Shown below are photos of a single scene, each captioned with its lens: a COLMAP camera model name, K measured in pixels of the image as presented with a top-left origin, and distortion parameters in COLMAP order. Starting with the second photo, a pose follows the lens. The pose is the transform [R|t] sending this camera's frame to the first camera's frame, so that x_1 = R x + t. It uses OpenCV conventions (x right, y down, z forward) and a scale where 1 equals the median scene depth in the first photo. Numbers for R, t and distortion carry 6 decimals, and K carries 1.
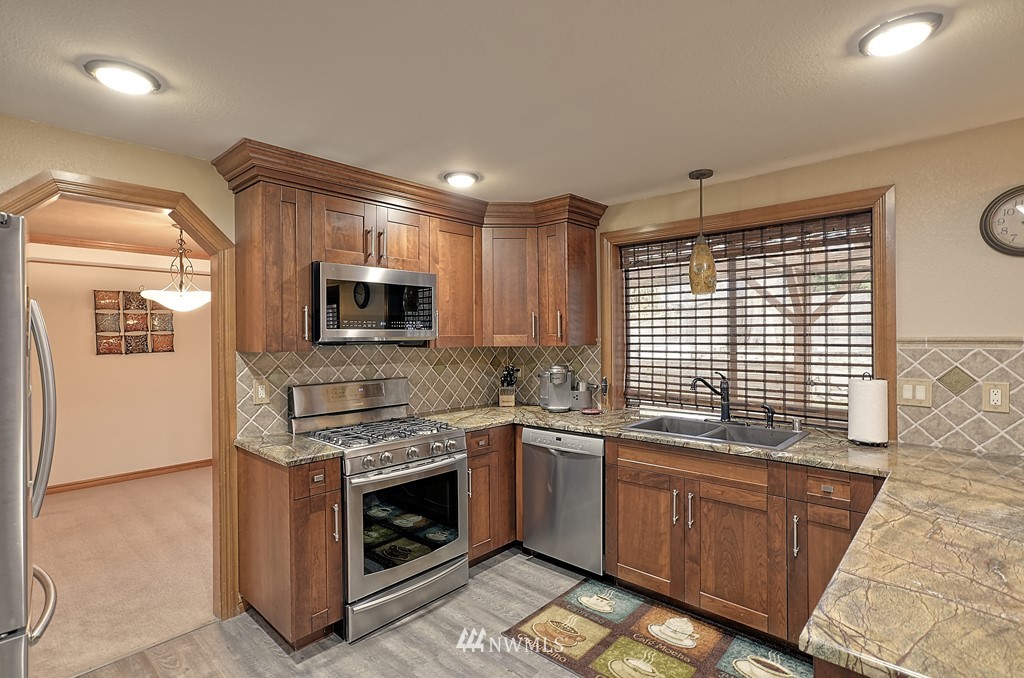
lens RADIAL K [[498.7, 0, 486.1], [0, 498.7, 333.7], [0, 0, 1]] dist [-0.005544, 0.008808]
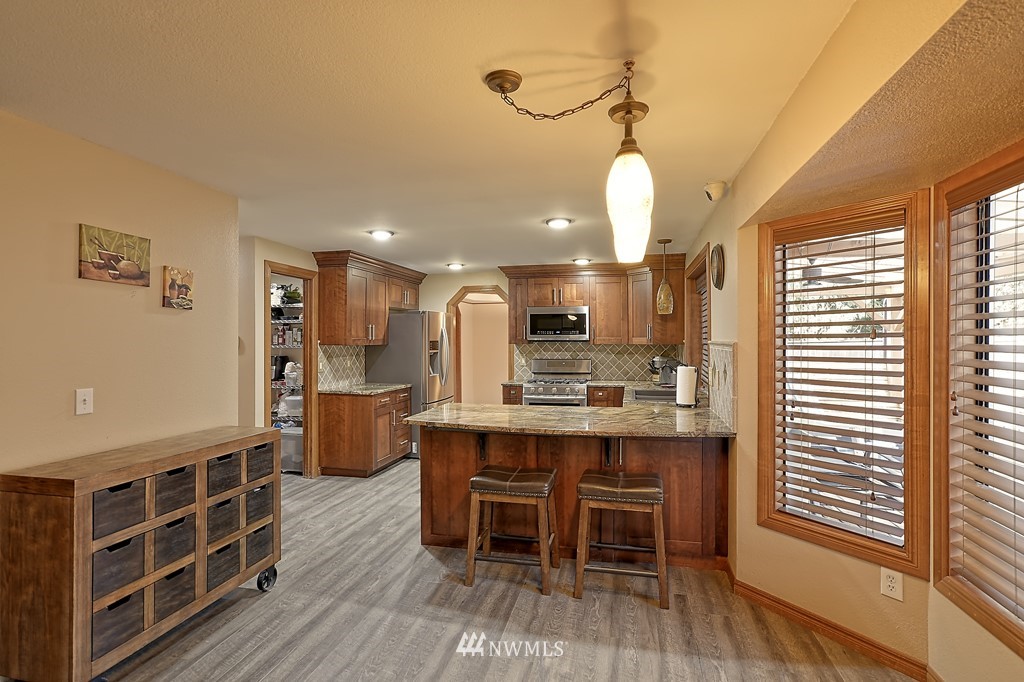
lens RADIAL K [[498.7, 0, 506.0], [0, 498.7, 343.1], [0, 0, 1]] dist [-0.005544, 0.008808]
pose [[0.487404, 0.013564, -0.873071, 1.682635], [0.003004, 0.999847, 0.017211, -0.012583], [0.873171, -0.011012, 0.487289, -0.287997]]
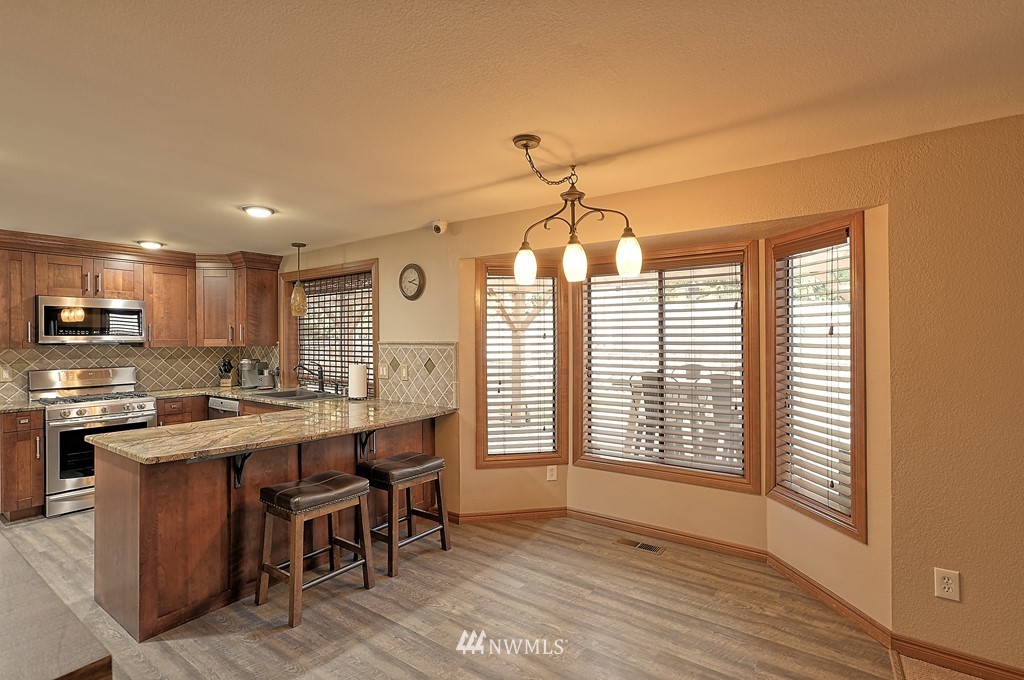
lens RADIAL K [[498.7, 0, 510.0], [0, 498.7, 336.2], [0, 0, 1]] dist [-0.005544, 0.008808]
pose [[0.993990, 0.002957, 0.109427, 1.006759], [-0.002576, 0.999990, -0.003622, -0.005202], [-0.109436, 0.003318, 0.993988, -0.803037]]
